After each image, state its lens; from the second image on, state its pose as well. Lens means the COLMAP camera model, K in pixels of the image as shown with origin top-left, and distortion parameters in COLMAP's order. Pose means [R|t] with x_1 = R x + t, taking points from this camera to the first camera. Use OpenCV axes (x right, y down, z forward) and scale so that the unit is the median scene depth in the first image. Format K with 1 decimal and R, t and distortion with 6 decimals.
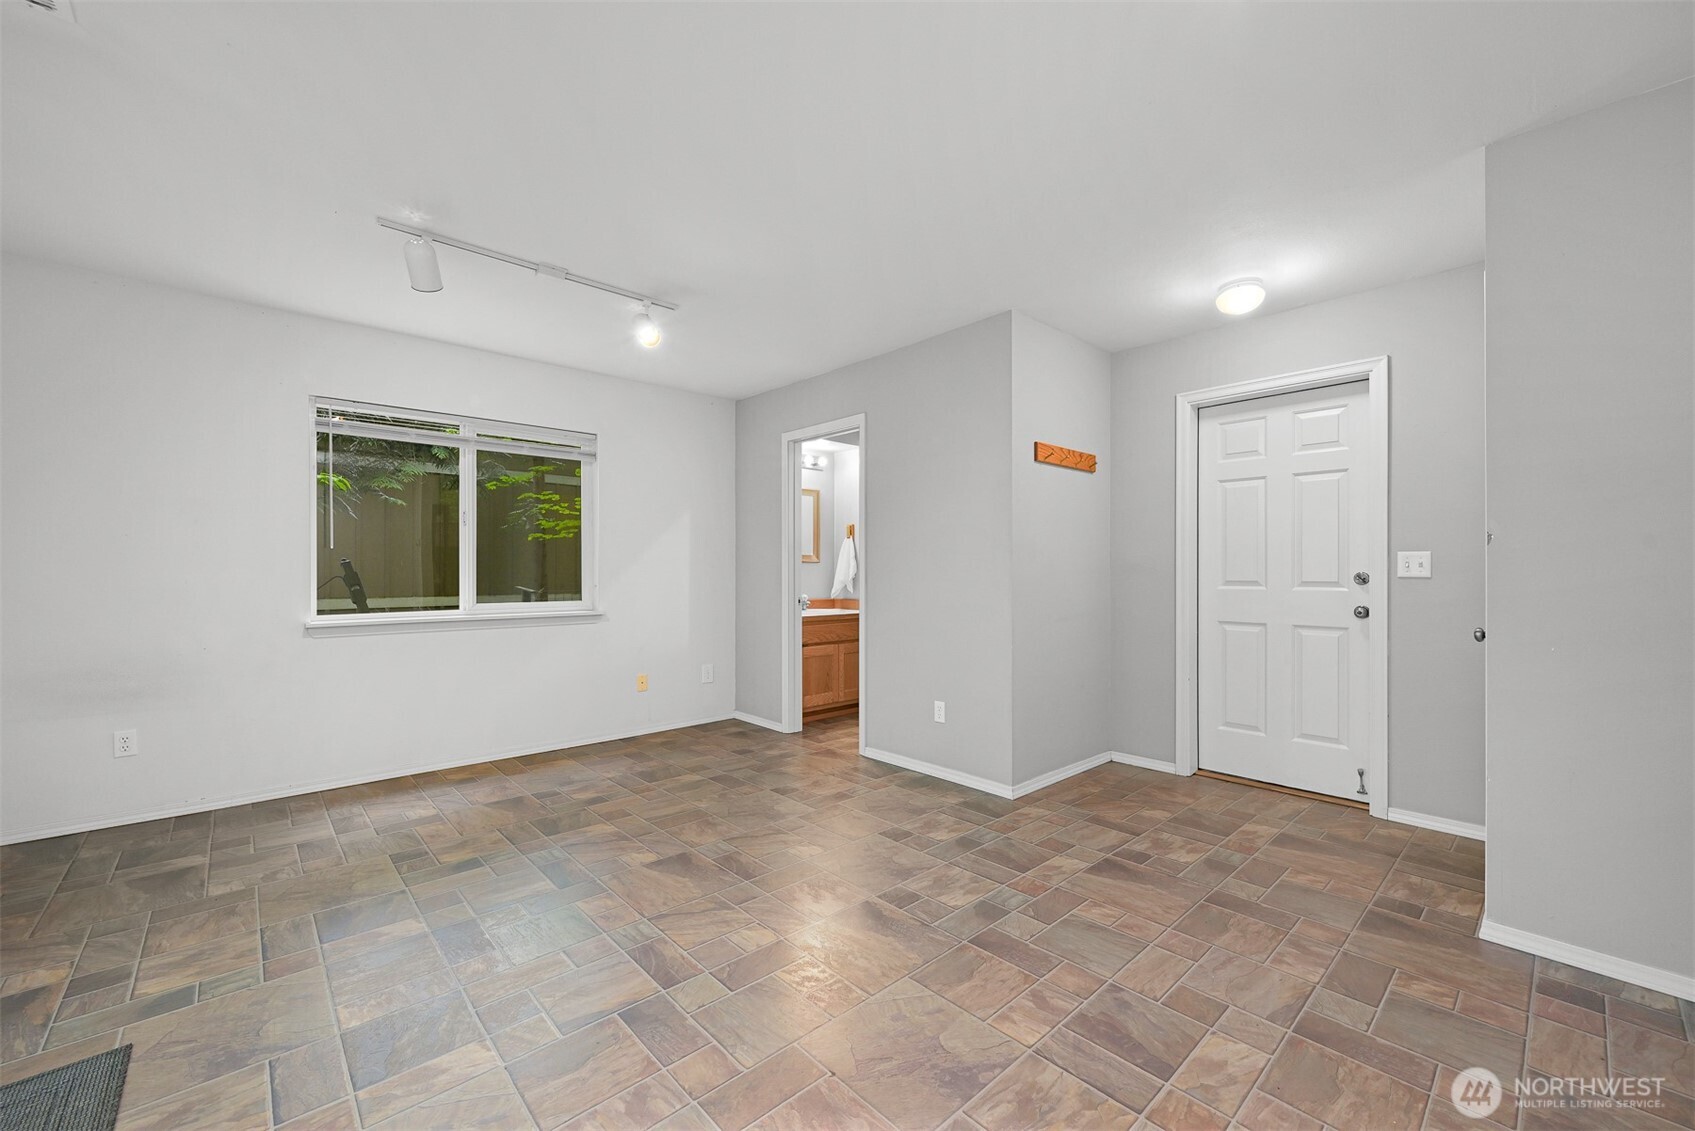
lens RADIAL K [[671.3, 0, 854.4], [0, 671.3, 569.4], [0, 0, 1]] dist [-0.001779, 0.000116]
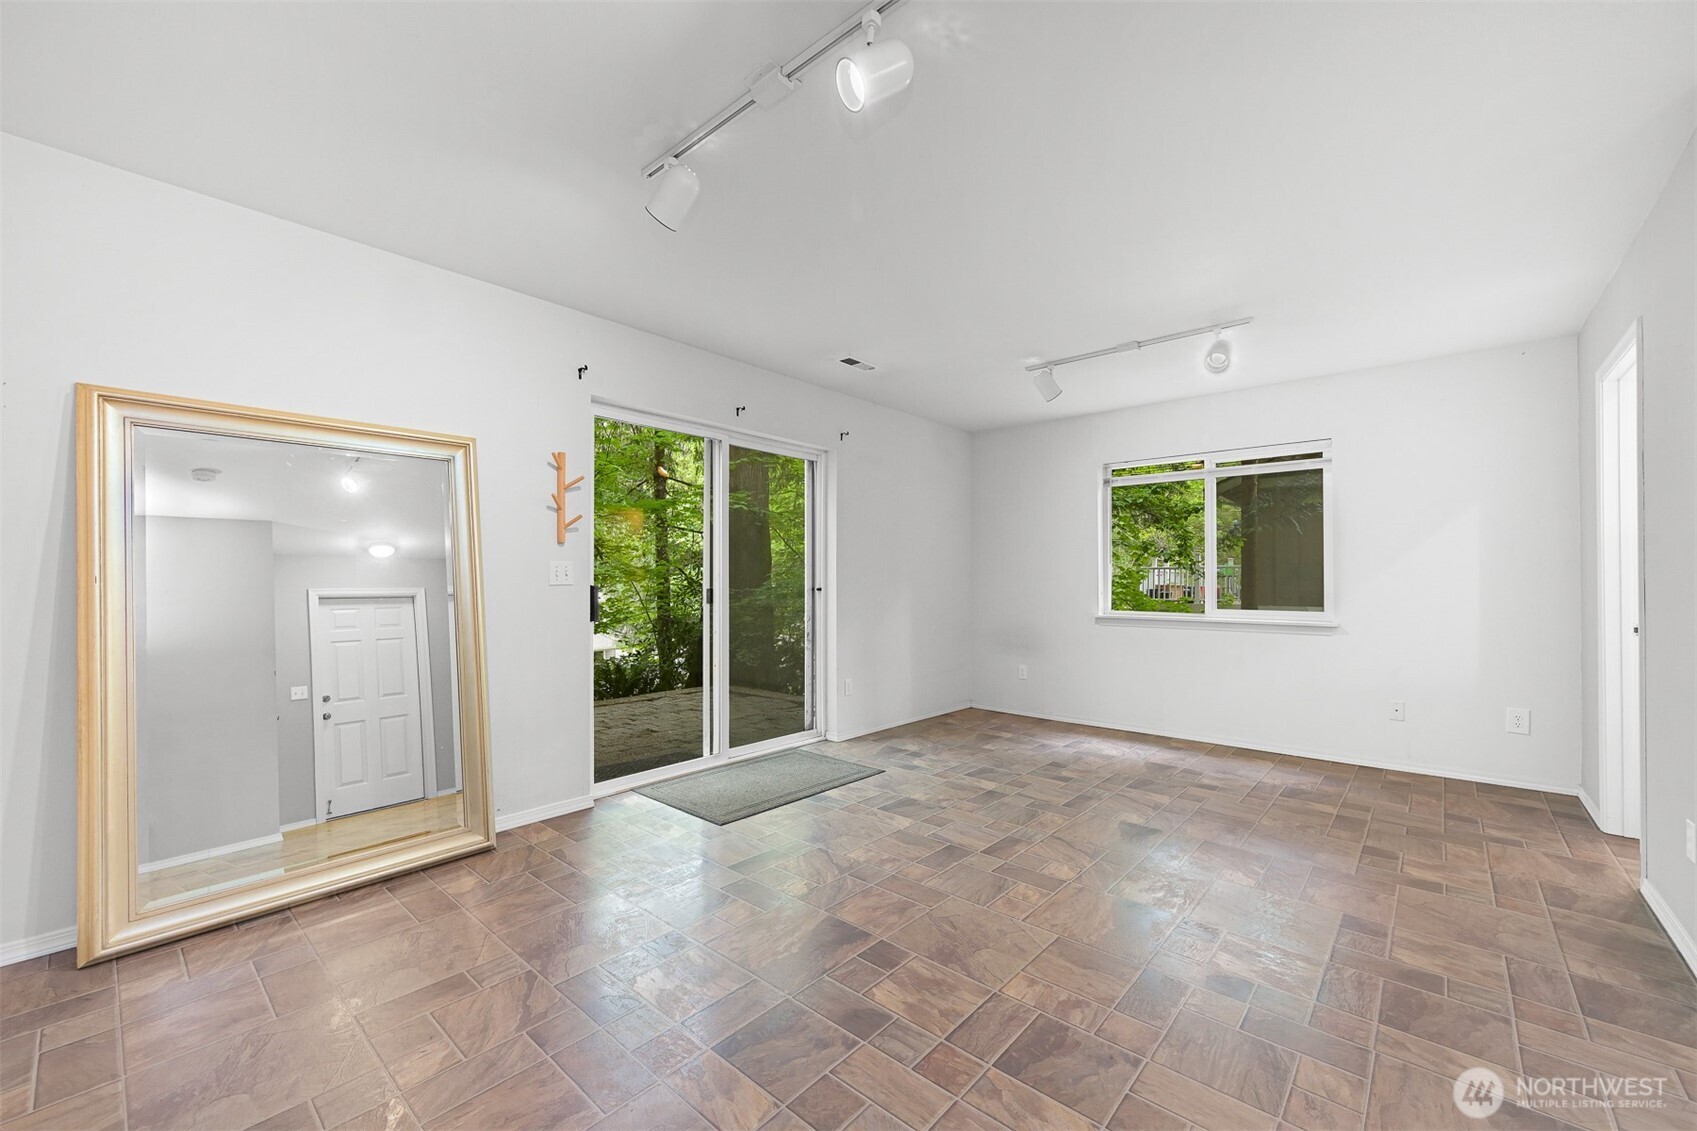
lens RADIAL K [[672.1, 0, 853.0], [0, 672.1, 572.2], [0, 0, 1]] dist [-0.001779, 0.000116]
pose [[0.102324, -0.012064, -0.994678, 0.786809], [0.000257, 0.999927, -0.012101, 0.001805], [0.994751, 0.000982, 0.102320, 0.353792]]
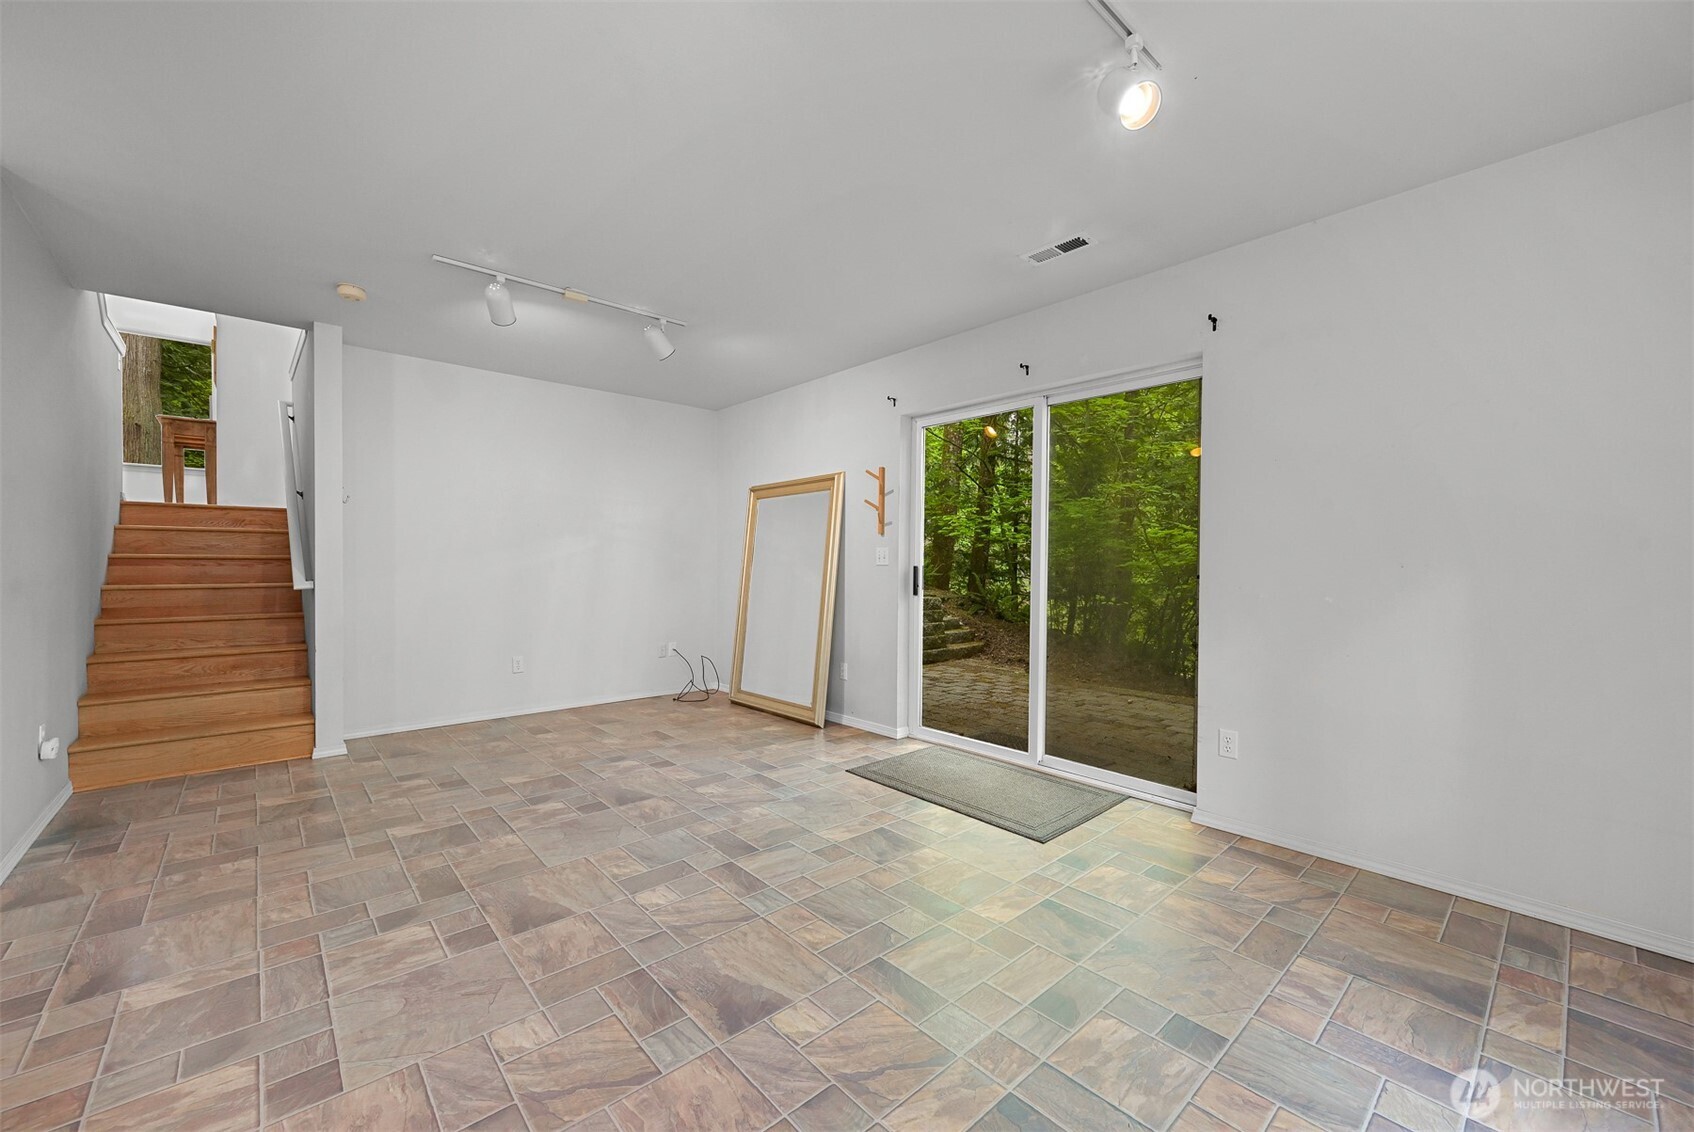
lens RADIAL K [[670.9, 0, 846.7], [0, 670.9, 569.5], [0, 0, 1]] dist [-0.001779, 0.000116]
pose [[-0.999732, -0.007637, 0.021860, -0.349655], [-0.007480, 0.999946, 0.007282, 0.008945], [-0.021914, 0.007116, -0.999735, 1.517178]]
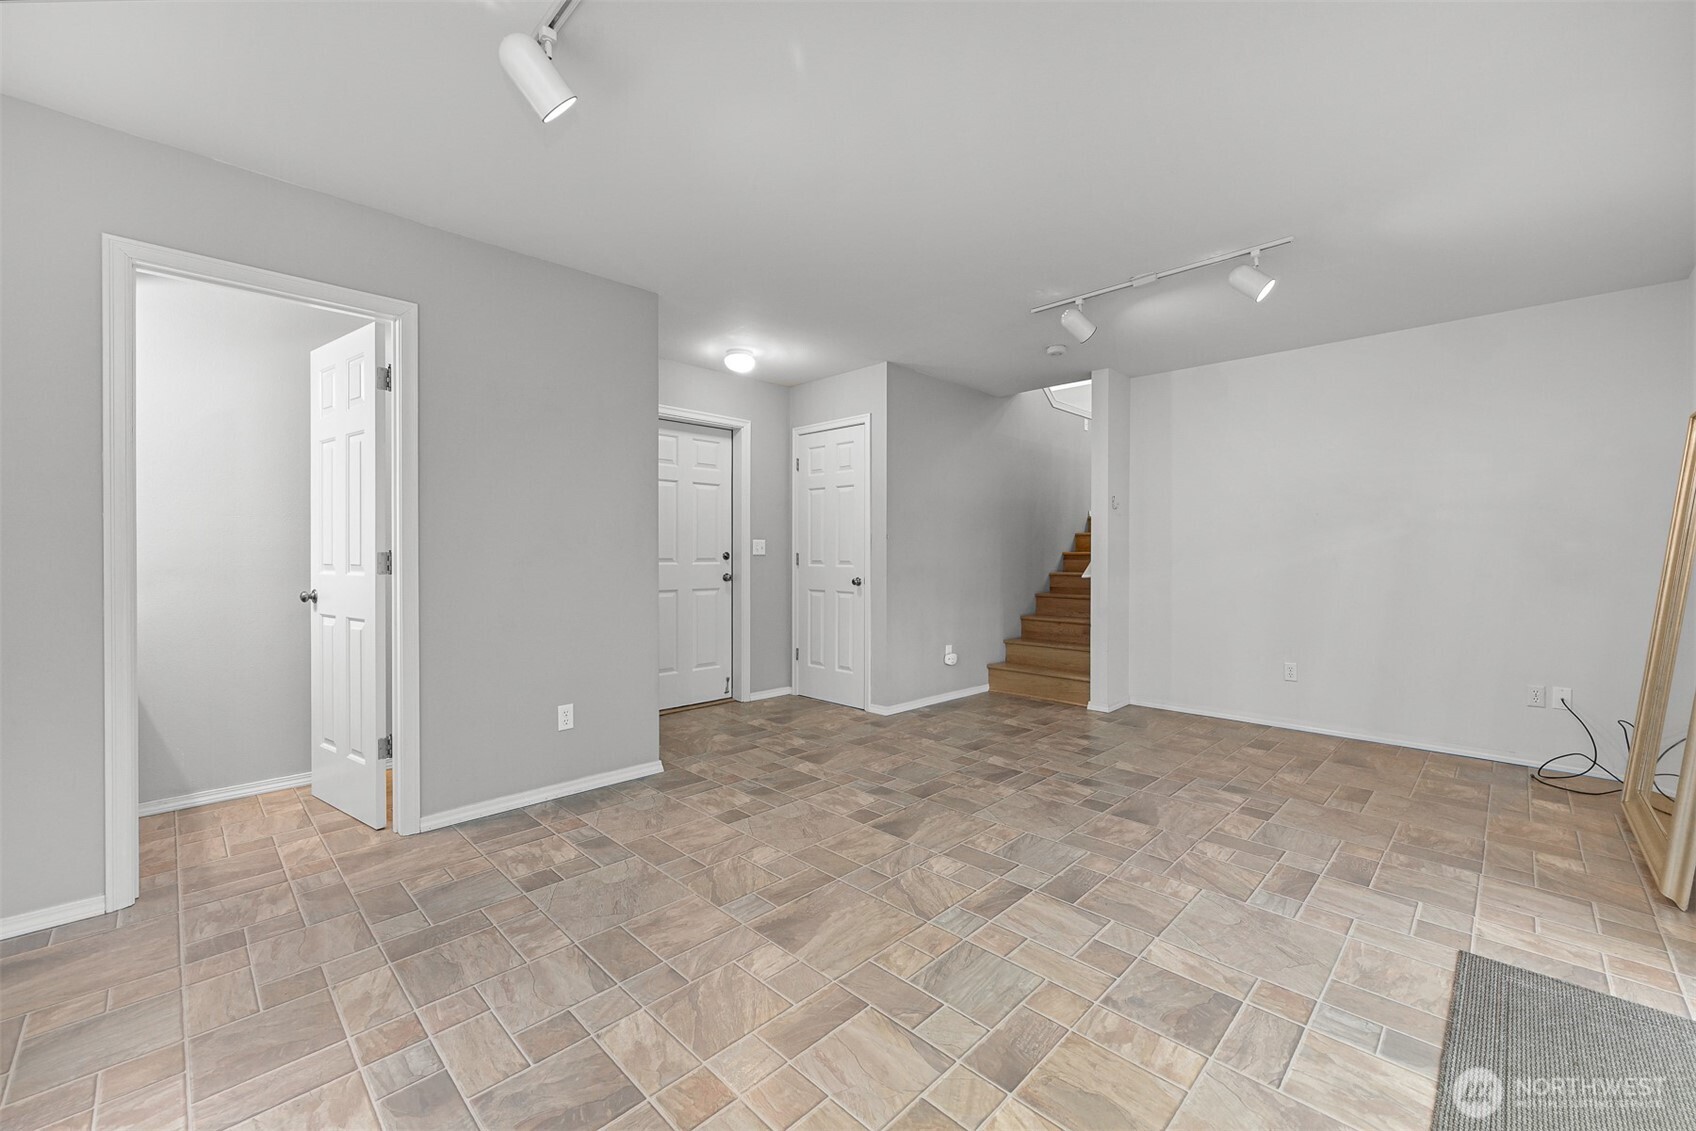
lens RADIAL K [[671.7, 0, 860.3], [0, 671.7, 558.0], [0, 0, 1]] dist [-0.001779, 0.000116]
pose [[-0.050020, -0.007606, 0.998719, -0.957586], [-0.006297, 0.999954, 0.007300, 0.005415], [-0.998728, -0.005923, -0.050065, 0.884989]]
